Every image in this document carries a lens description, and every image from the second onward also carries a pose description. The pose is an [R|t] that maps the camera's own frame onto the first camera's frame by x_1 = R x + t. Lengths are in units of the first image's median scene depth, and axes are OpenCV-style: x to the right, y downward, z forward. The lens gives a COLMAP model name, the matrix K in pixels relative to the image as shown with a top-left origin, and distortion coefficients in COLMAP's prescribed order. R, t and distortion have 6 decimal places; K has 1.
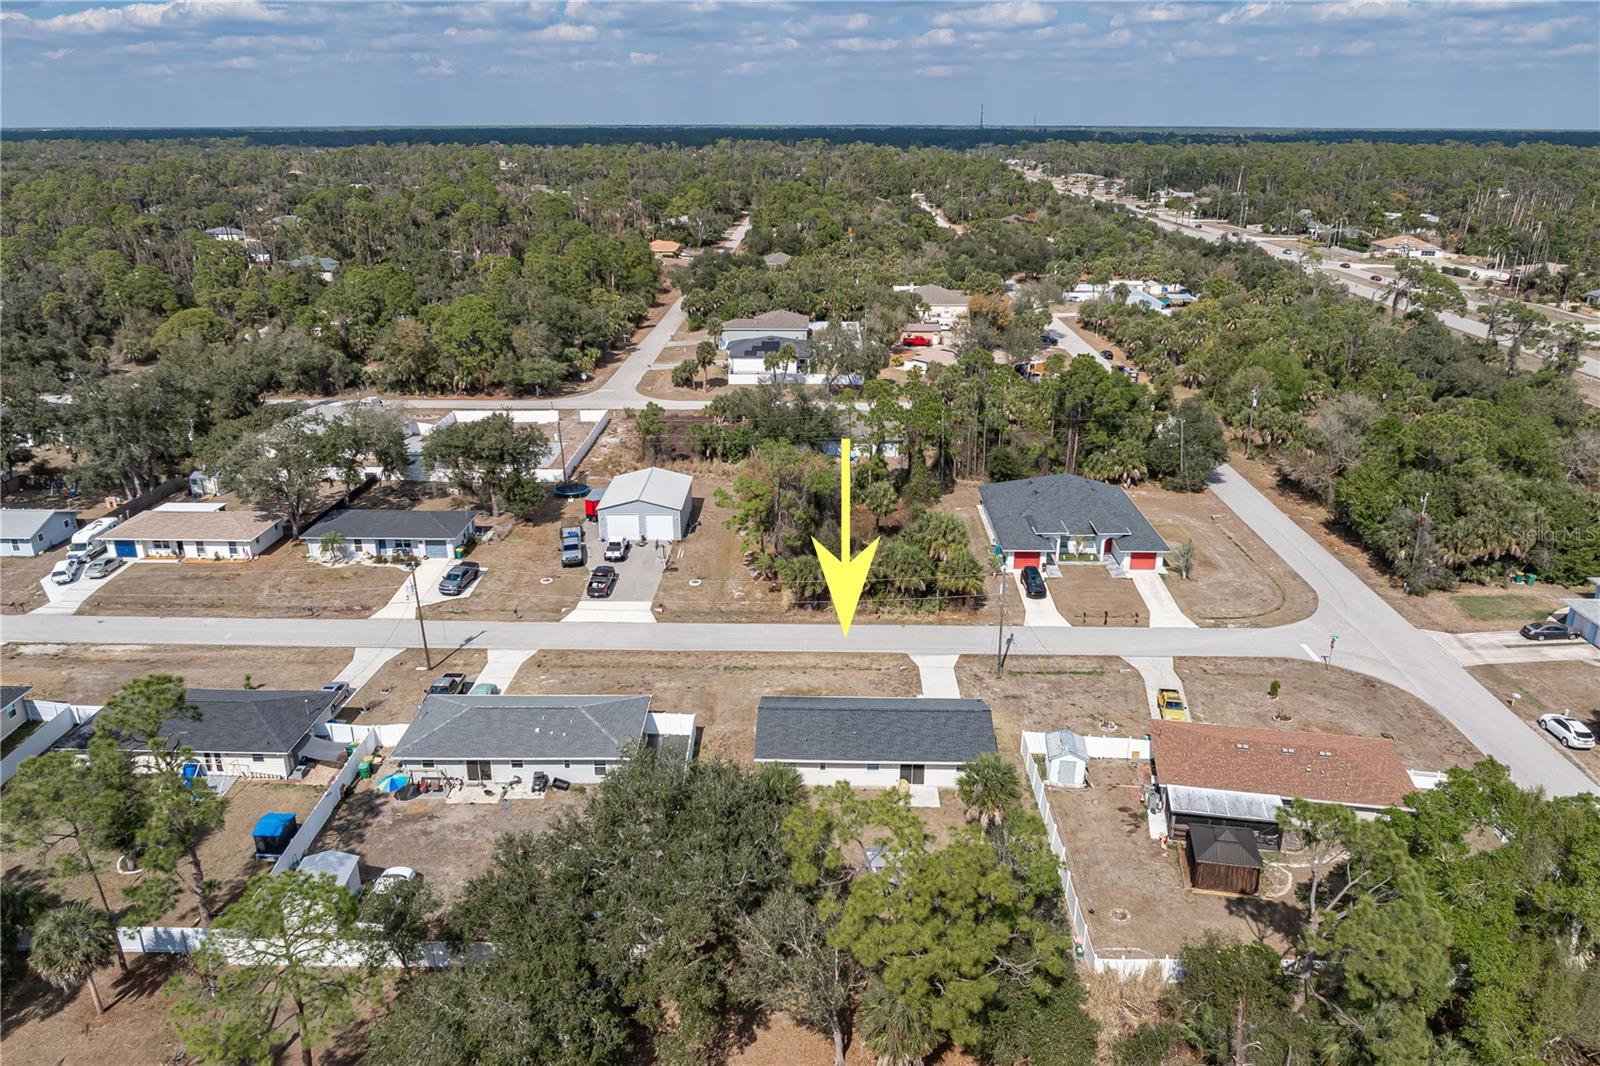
lens RADIAL K [[1130.1, 0, 800.0], [0, 1130.1, 533.0], [0, 0, 1]] dist [-0.015948, 0.002580]
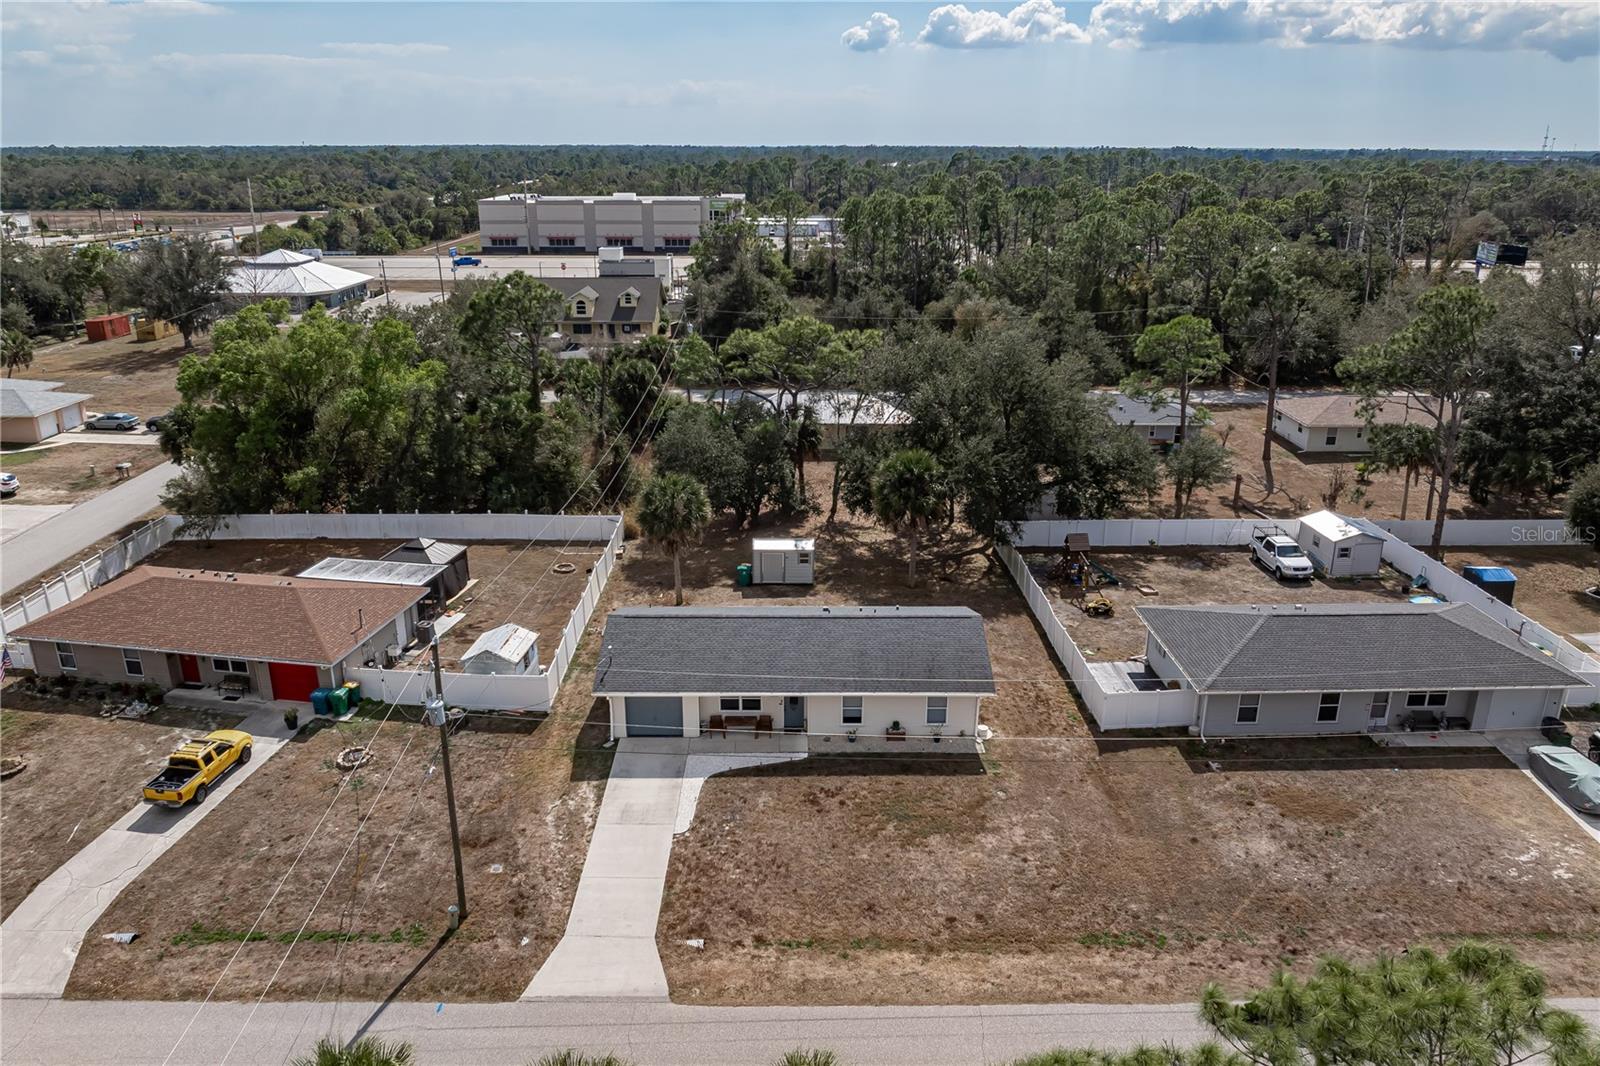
lens RADIAL K [[1119.2, 0, 808.5], [0, 1119.2, 578.6], [0, 0, 1]] dist [-0.022018, 0.007644]
pose [[-0.999861, -0.002611, -0.016465, 0.051870], [-0.012893, 0.747228, 0.664442, -0.199606], [0.010568, 0.664562, -0.747158, 1.073256]]
